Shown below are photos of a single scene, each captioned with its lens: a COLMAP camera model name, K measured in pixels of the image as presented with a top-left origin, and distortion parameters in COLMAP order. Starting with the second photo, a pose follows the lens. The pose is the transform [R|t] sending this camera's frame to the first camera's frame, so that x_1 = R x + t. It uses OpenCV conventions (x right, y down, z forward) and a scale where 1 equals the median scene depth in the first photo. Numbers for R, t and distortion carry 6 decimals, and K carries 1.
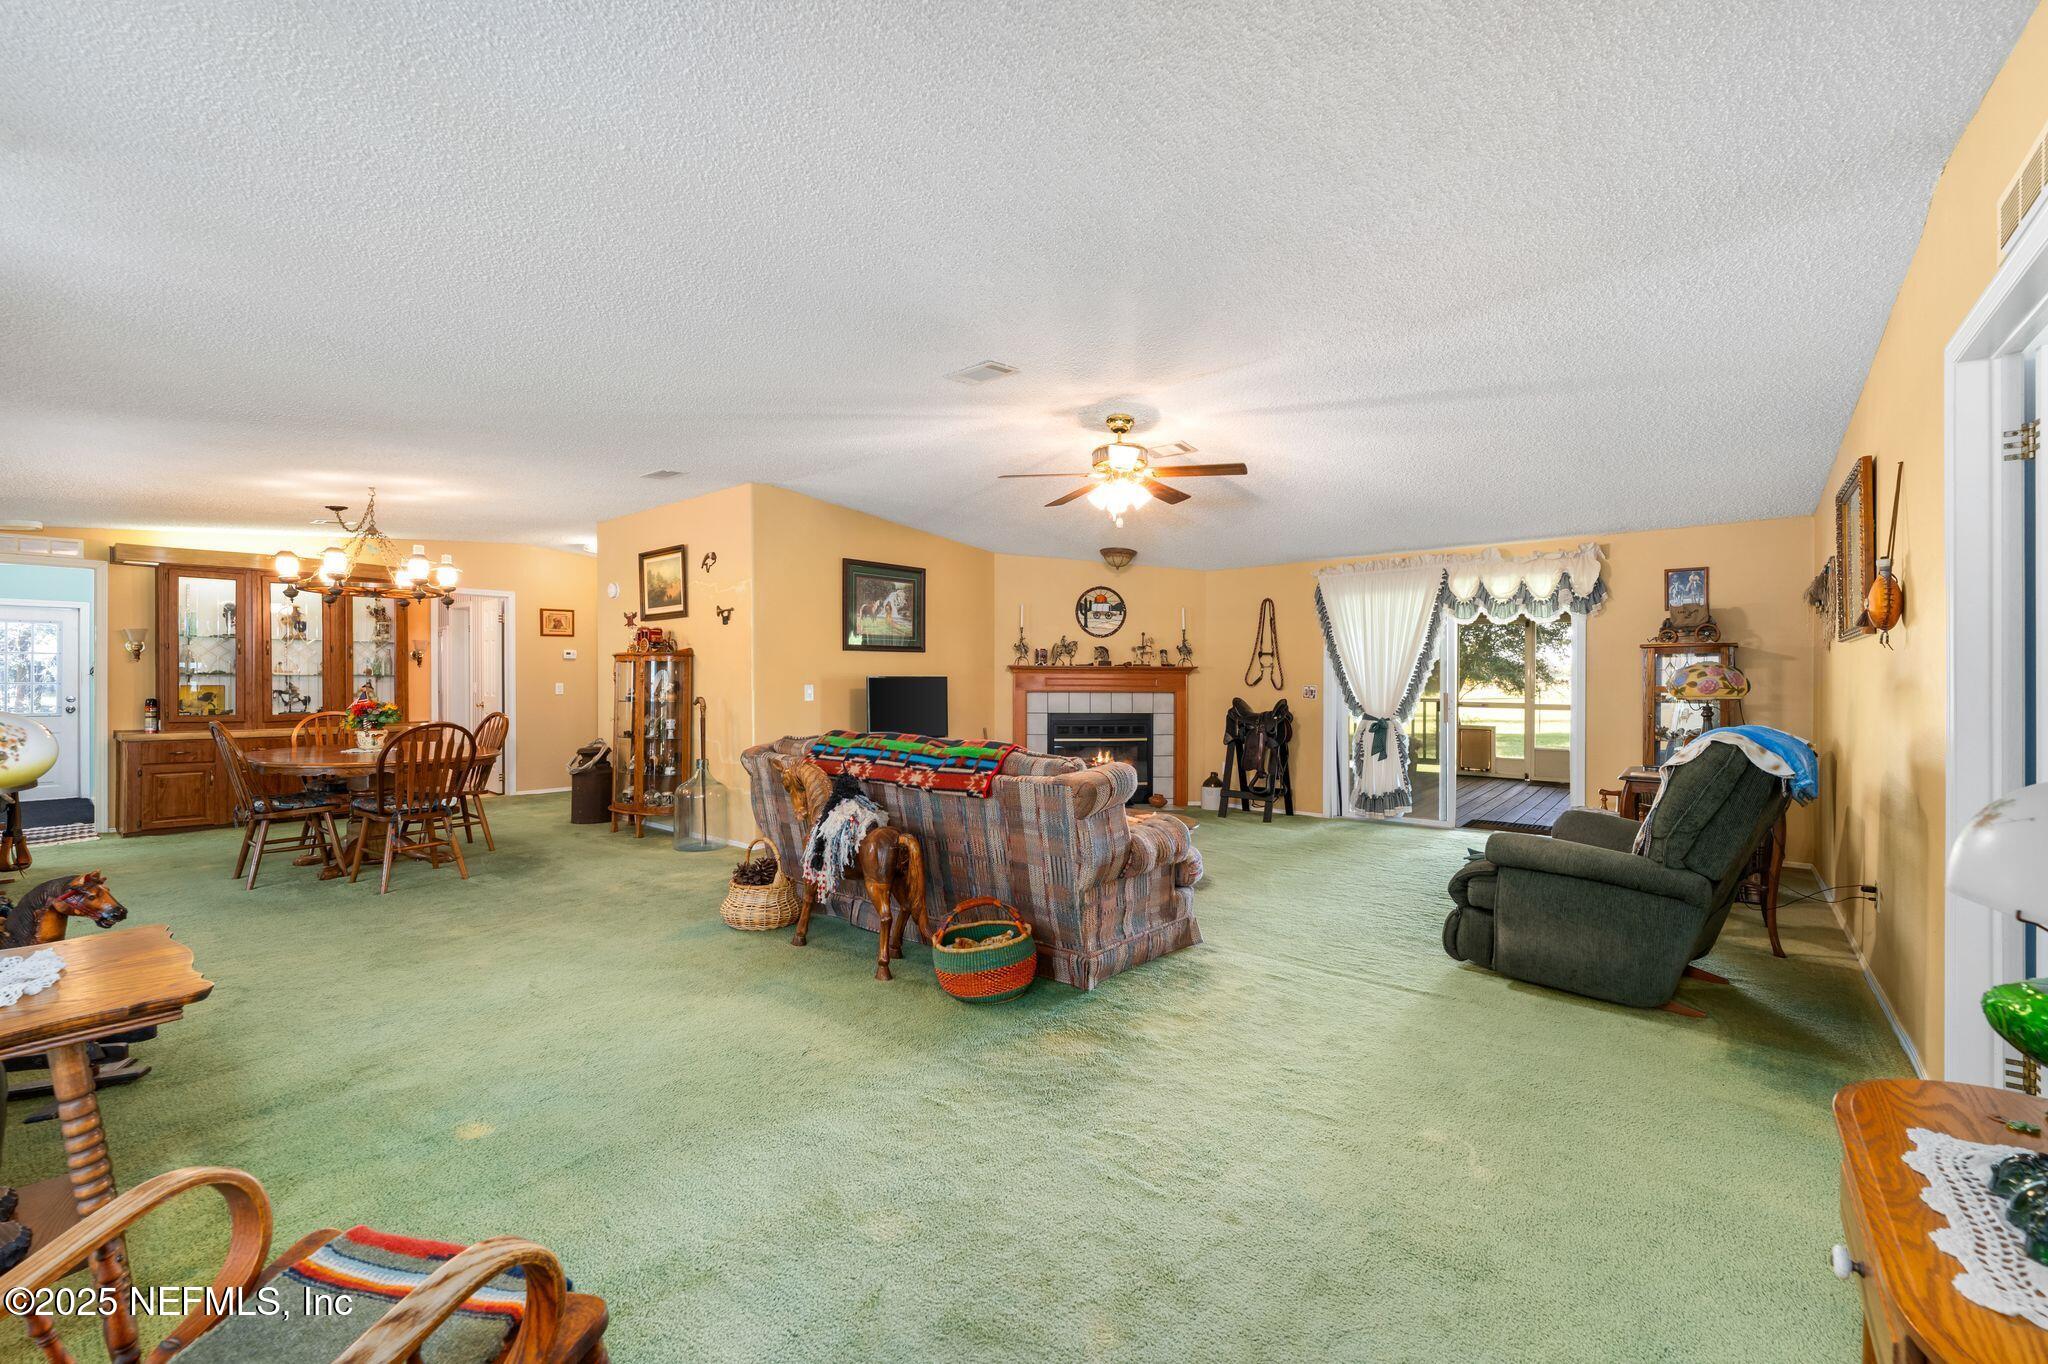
lens RADIAL K [[834.2, 0, 1011.4], [0, 834.2, 687.7], [0, 0, 1]] dist [0.000109, -0.000118]
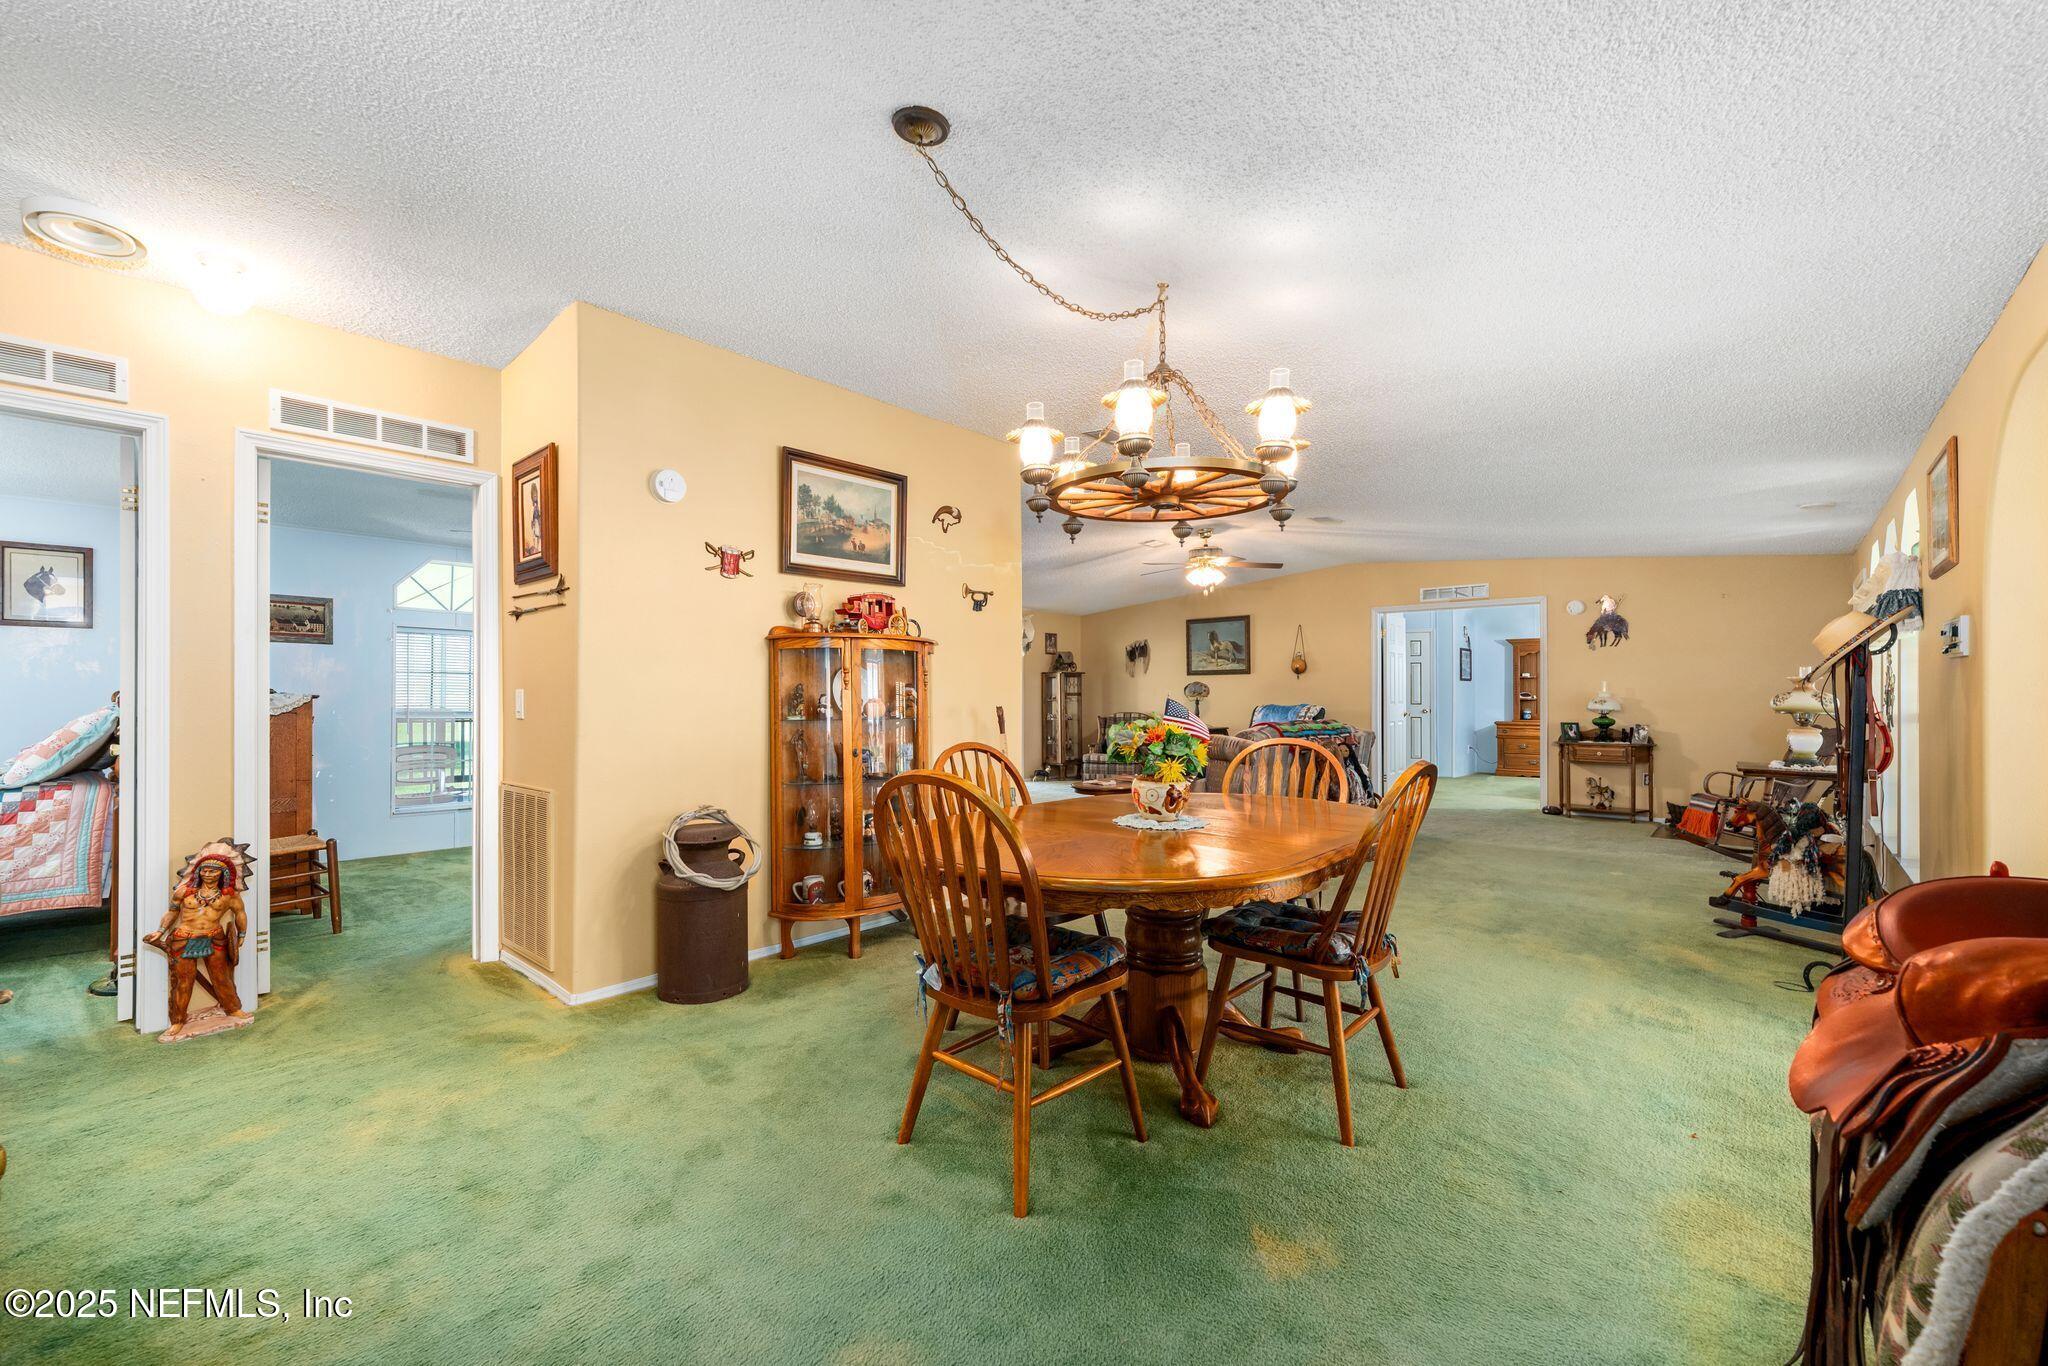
lens RADIAL K [[834.2, 0, 1011.4], [0, 834.2, 688.7], [0, 0, 1]] dist [0.000109, -0.000118]
pose [[0.054967, 0.000498, 0.998488, -1.032071], [0.002348, 0.999997, -0.000628, -0.004383], [-0.998485, 0.002379, 0.054966, 0.874165]]
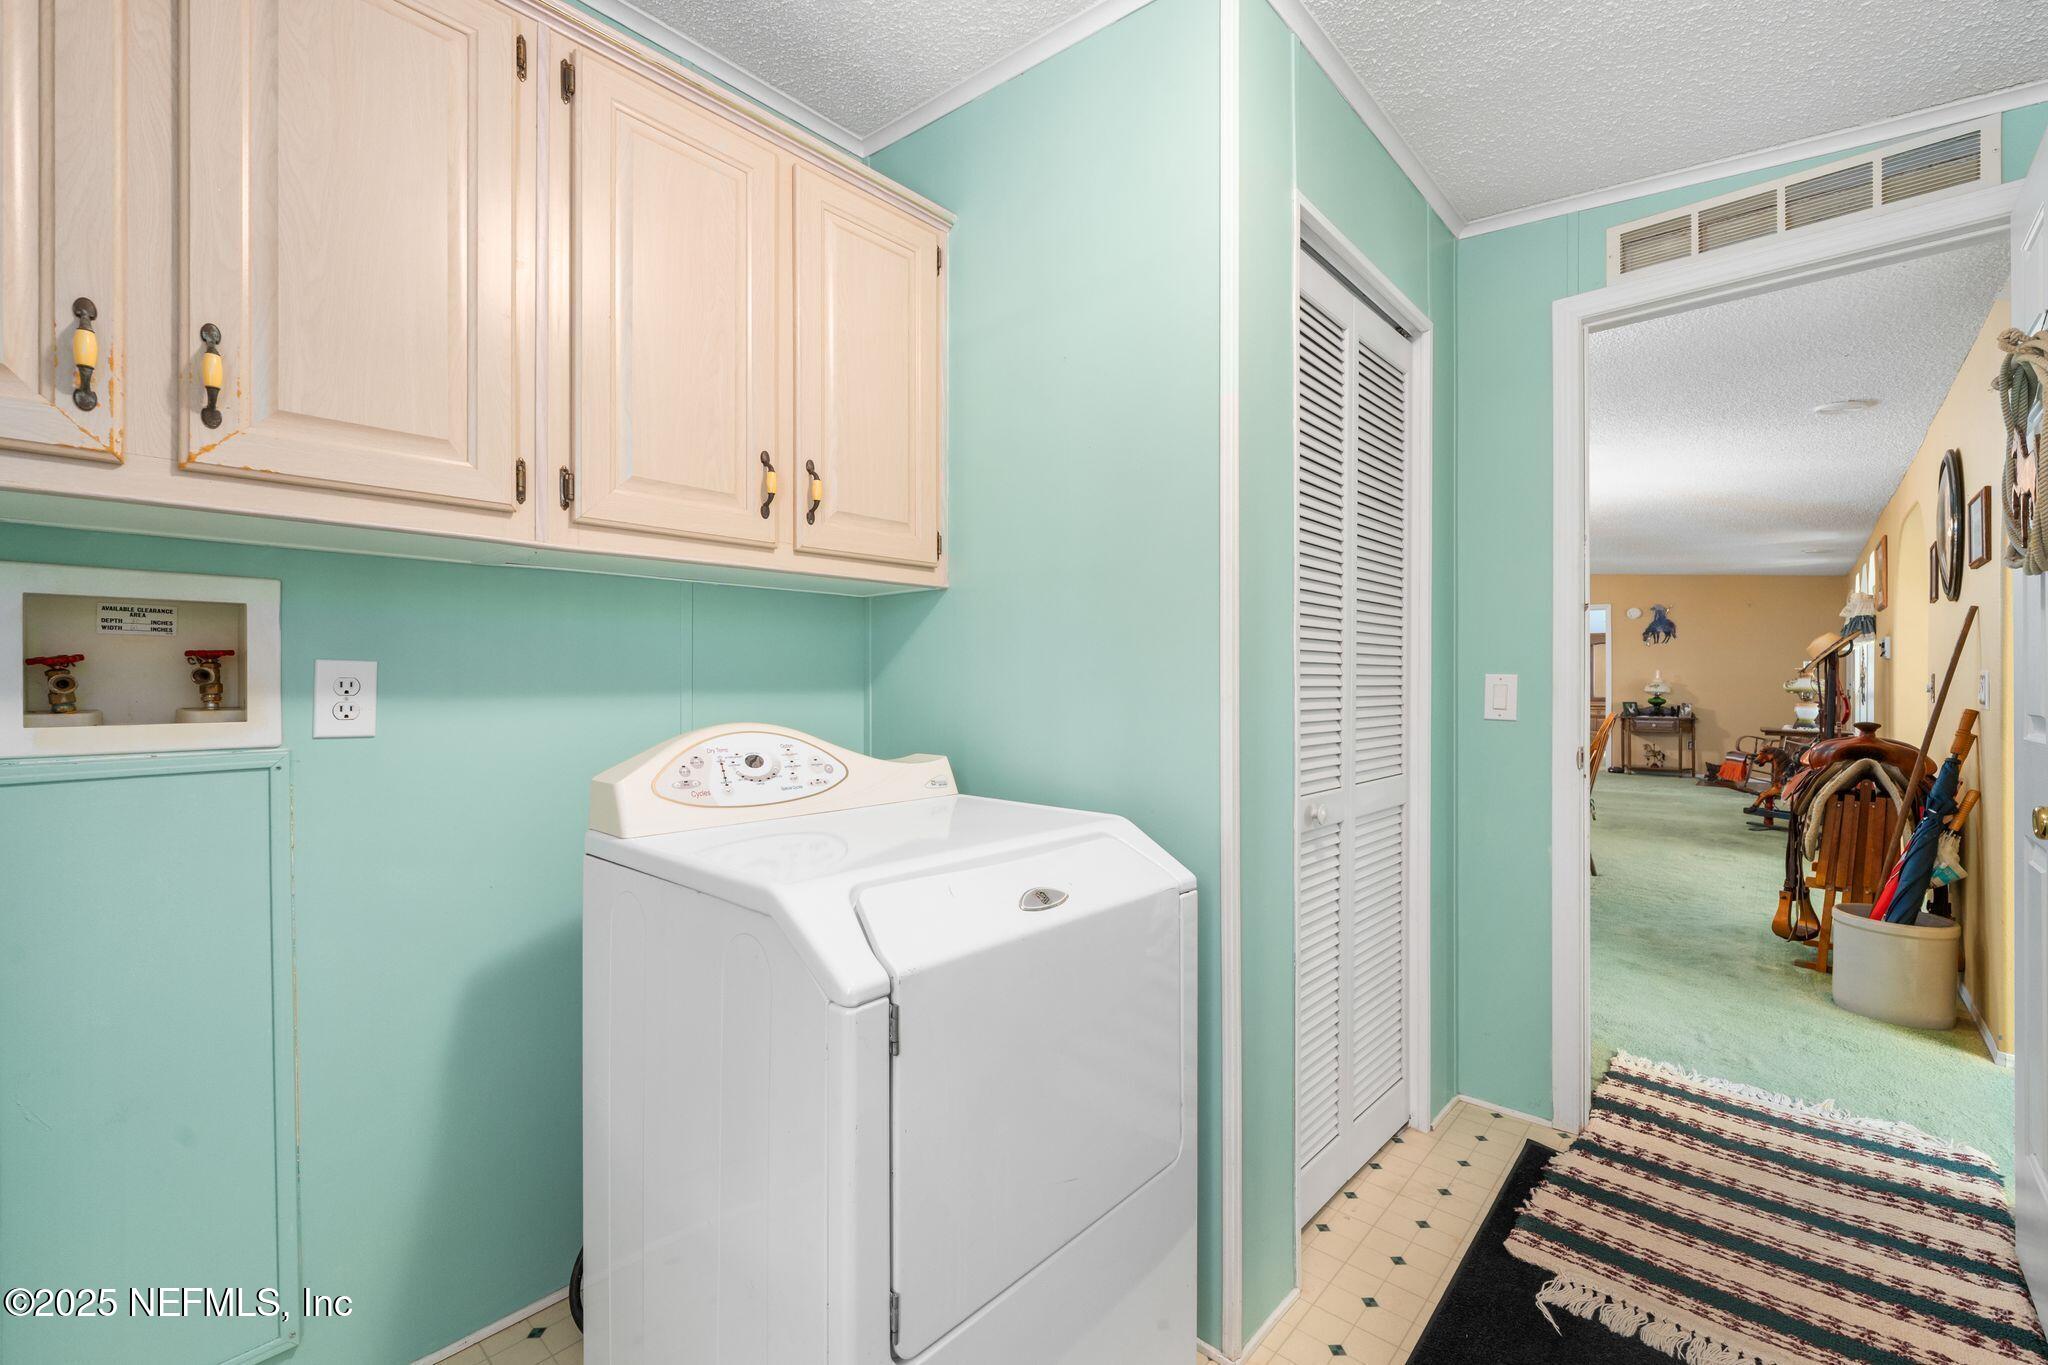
lens RADIAL K [[837.8, 0, 1024.0], [0, 837.8, 682.5], [0, 0, 1]] dist [0.000950, 0.000021]
pose [[0.056997, -0.007529, 0.998346, -2.035959], [0.003775, 0.999966, 0.007326, -0.010523], [-0.998367, 0.003351, 0.057023, 1.670455]]
